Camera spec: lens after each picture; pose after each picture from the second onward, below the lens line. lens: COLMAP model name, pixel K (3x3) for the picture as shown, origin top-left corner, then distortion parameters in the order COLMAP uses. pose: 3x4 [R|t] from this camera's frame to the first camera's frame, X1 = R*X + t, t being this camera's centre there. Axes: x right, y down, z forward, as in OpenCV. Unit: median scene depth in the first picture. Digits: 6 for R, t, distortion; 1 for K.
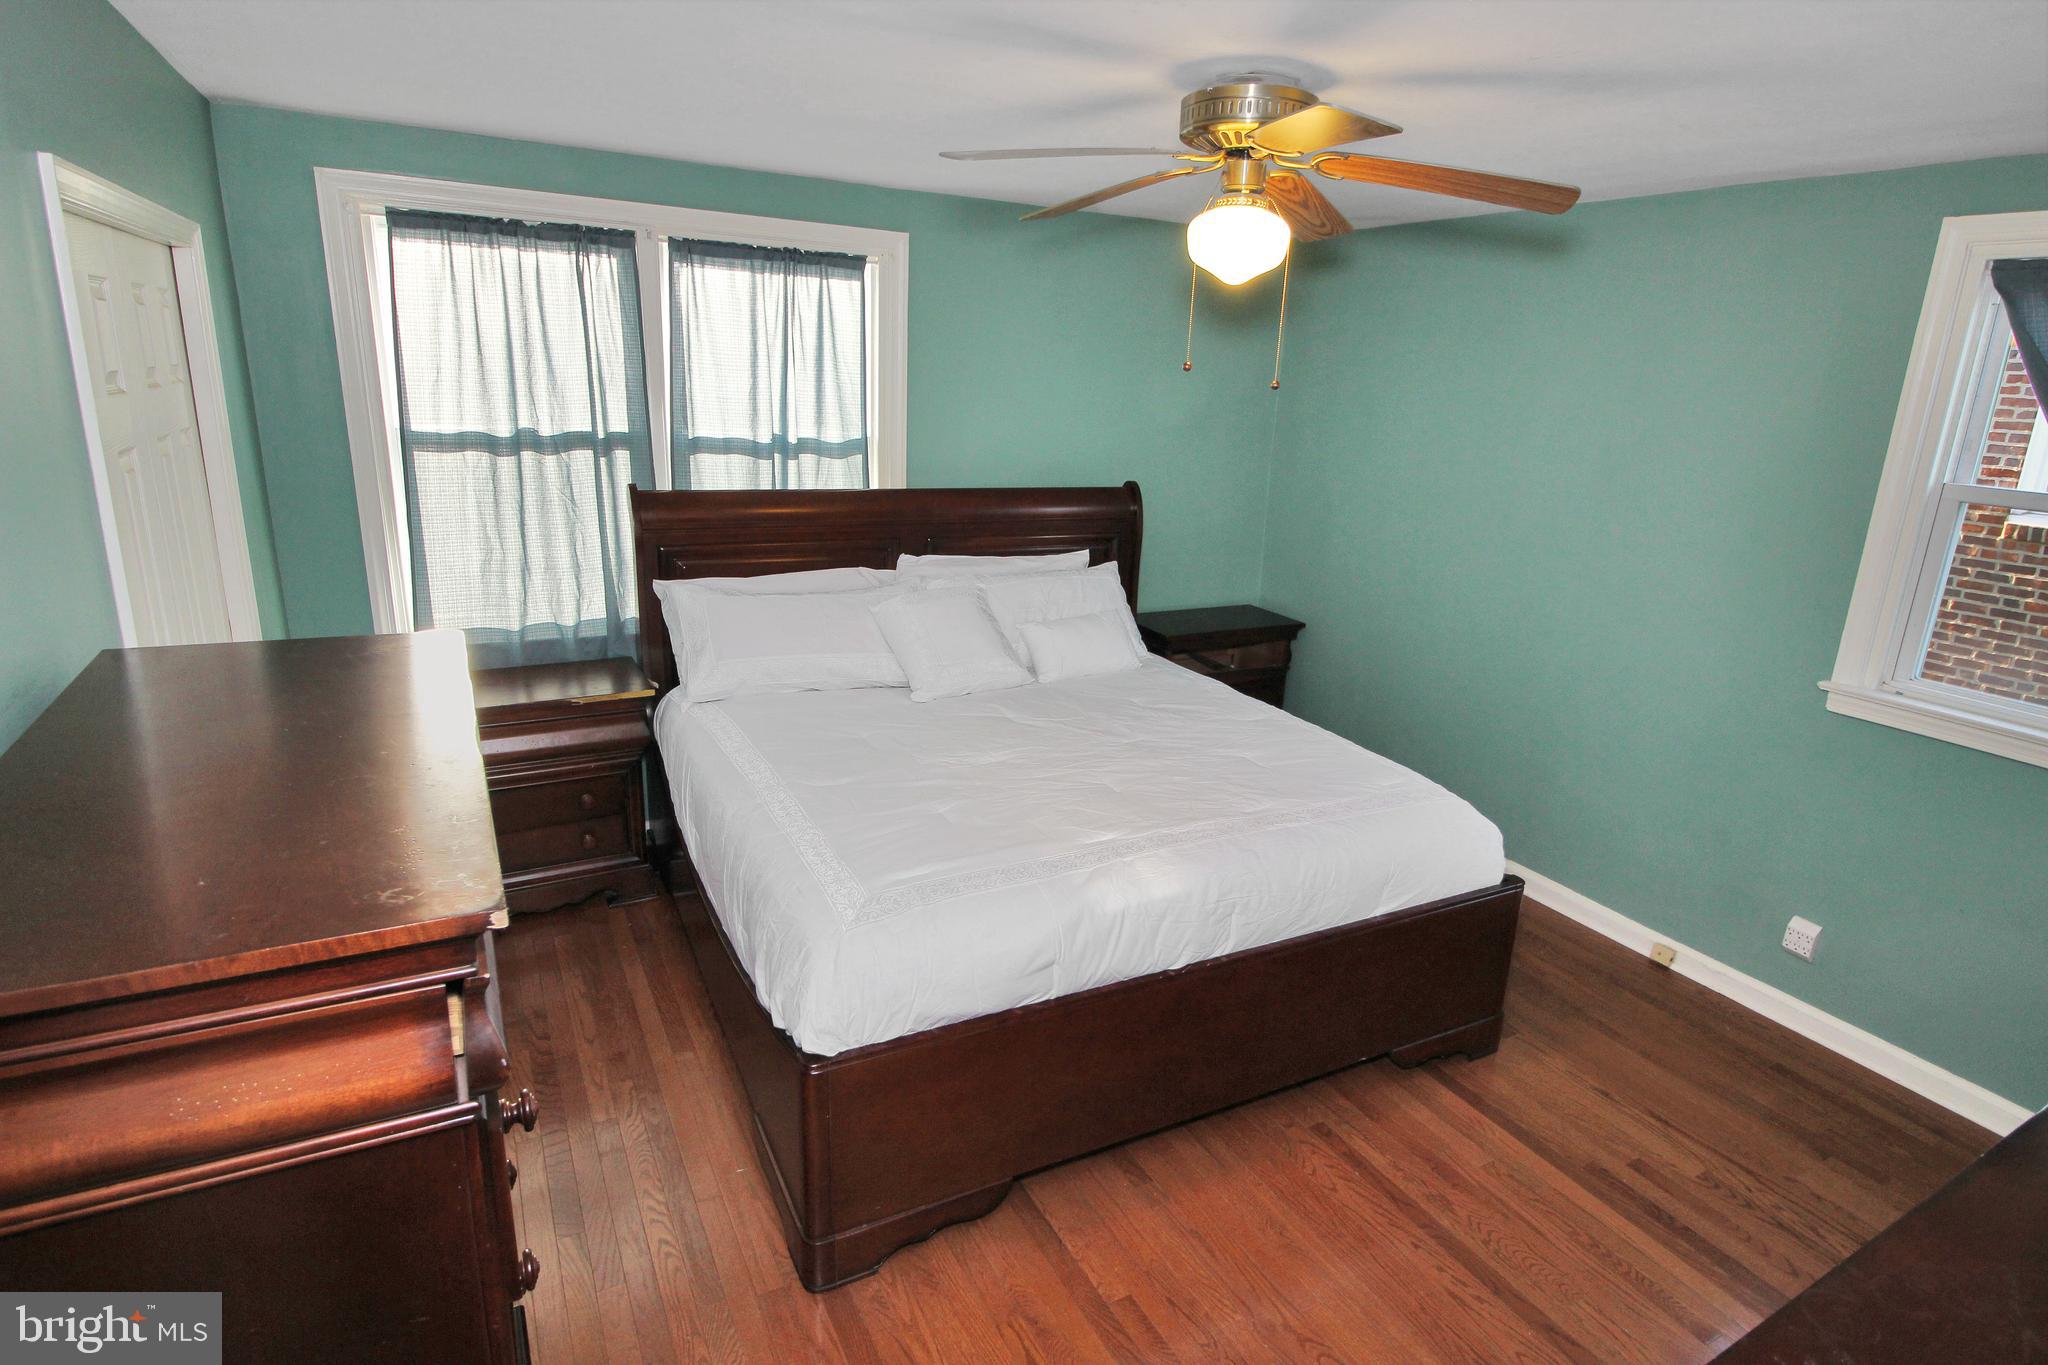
lens RADIAL K [[1135.0, 0, 1031.4], [0, 1135.0, 693.7], [0, 0, 1]] dist [0.005545, -0.011322]
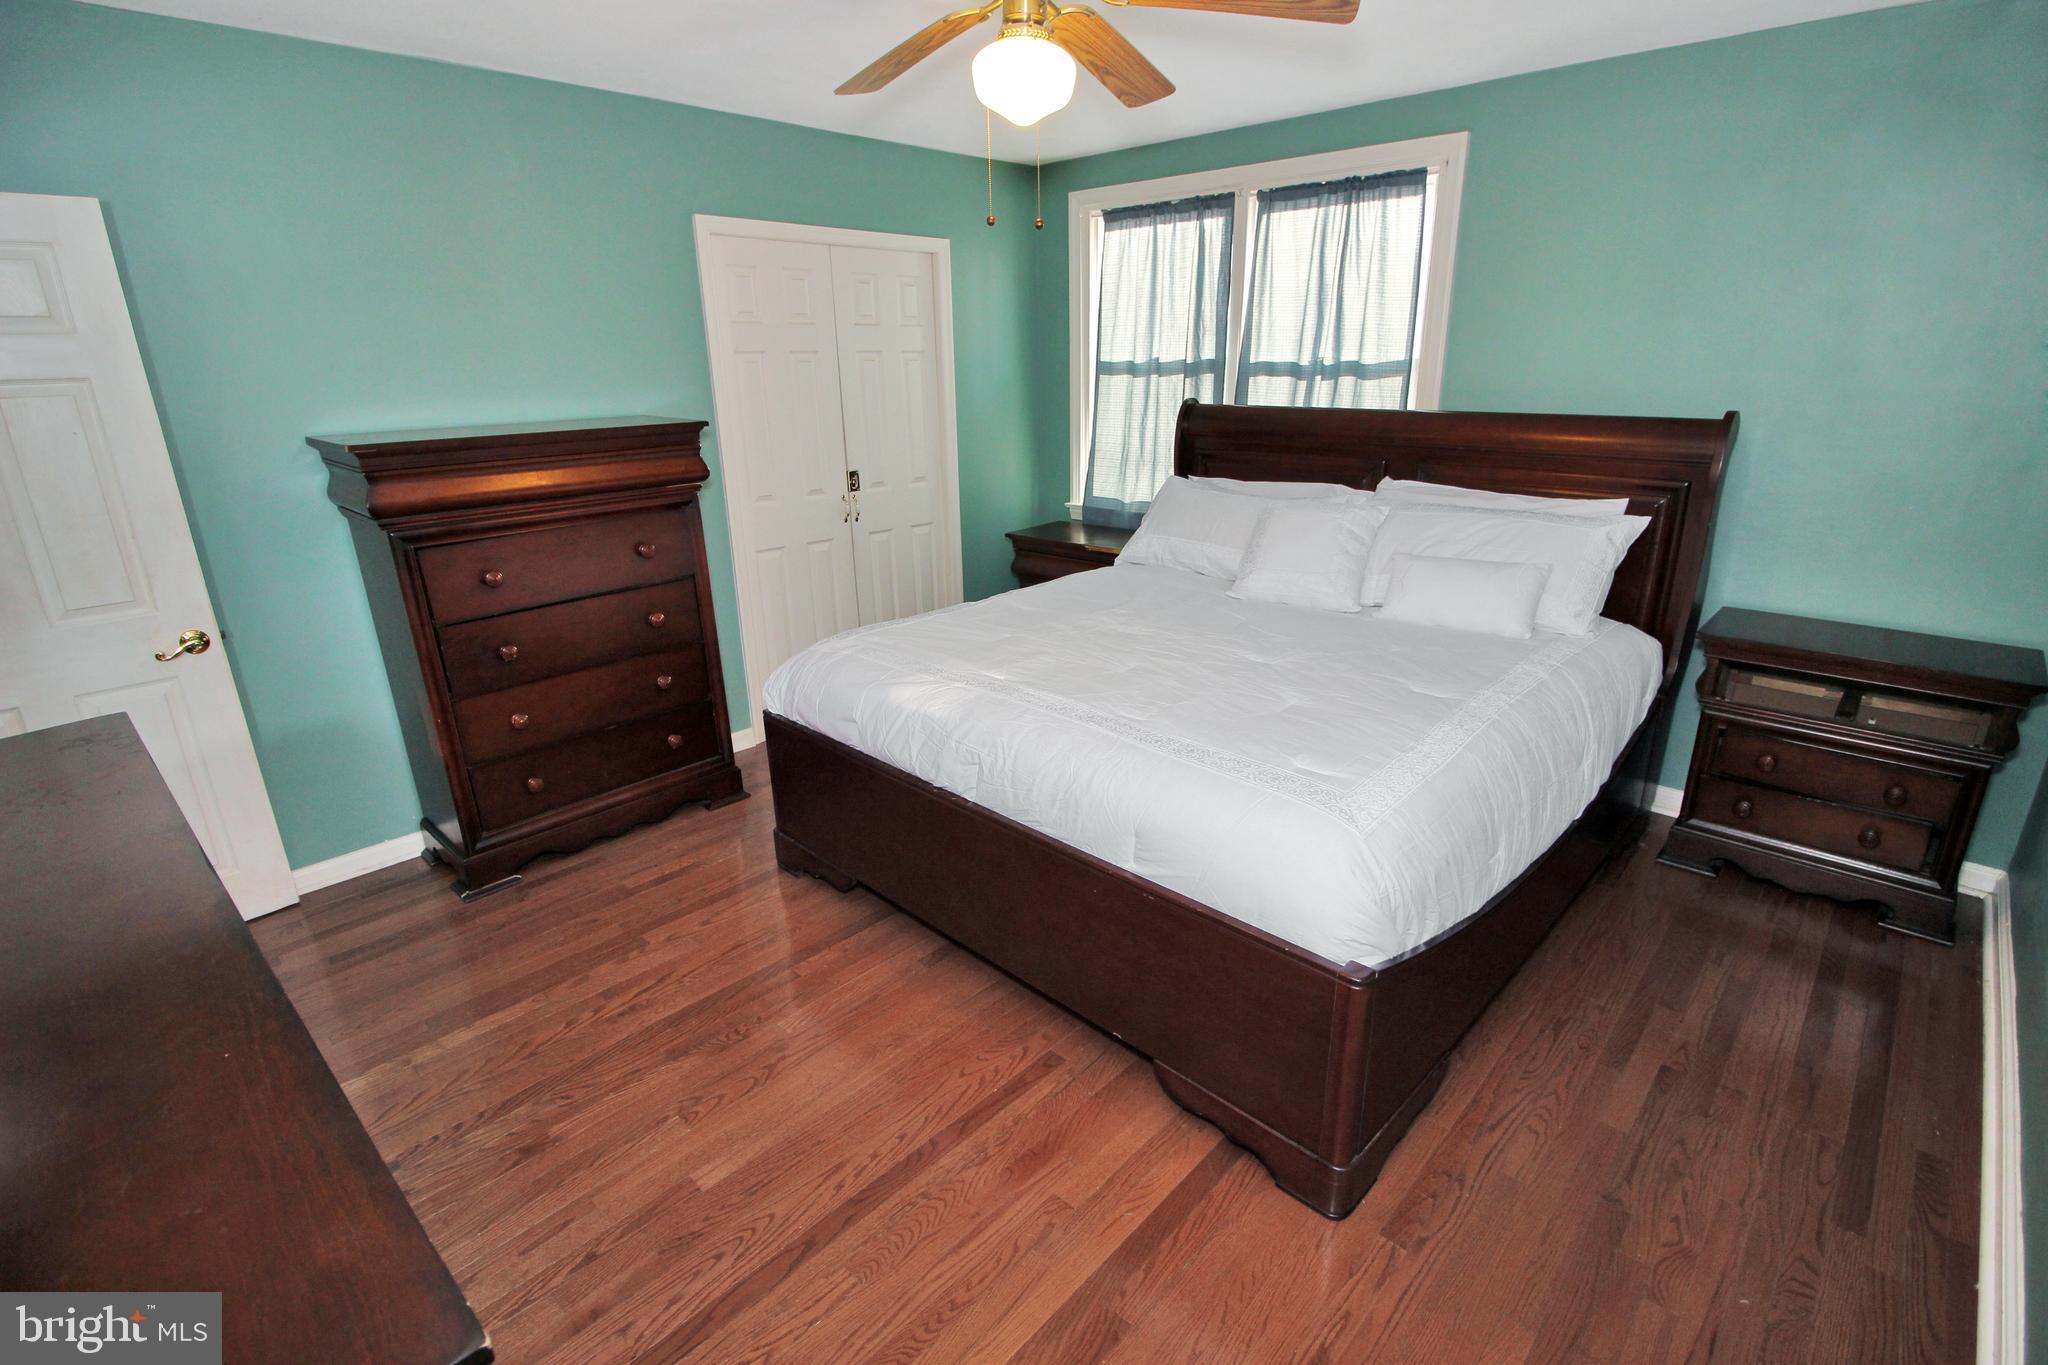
lens RADIAL K [[956.6, 0, 1019.2], [0, 956.6, 686.2], [0, 0, 1]] dist [0.003524, -0.002446]
pose [[0.287088, 0.262696, -0.921179, 0.675055], [-0.243956, 0.950002, 0.194886, -0.037765], [0.926318, 0.168778, 0.336820, 0.504232]]
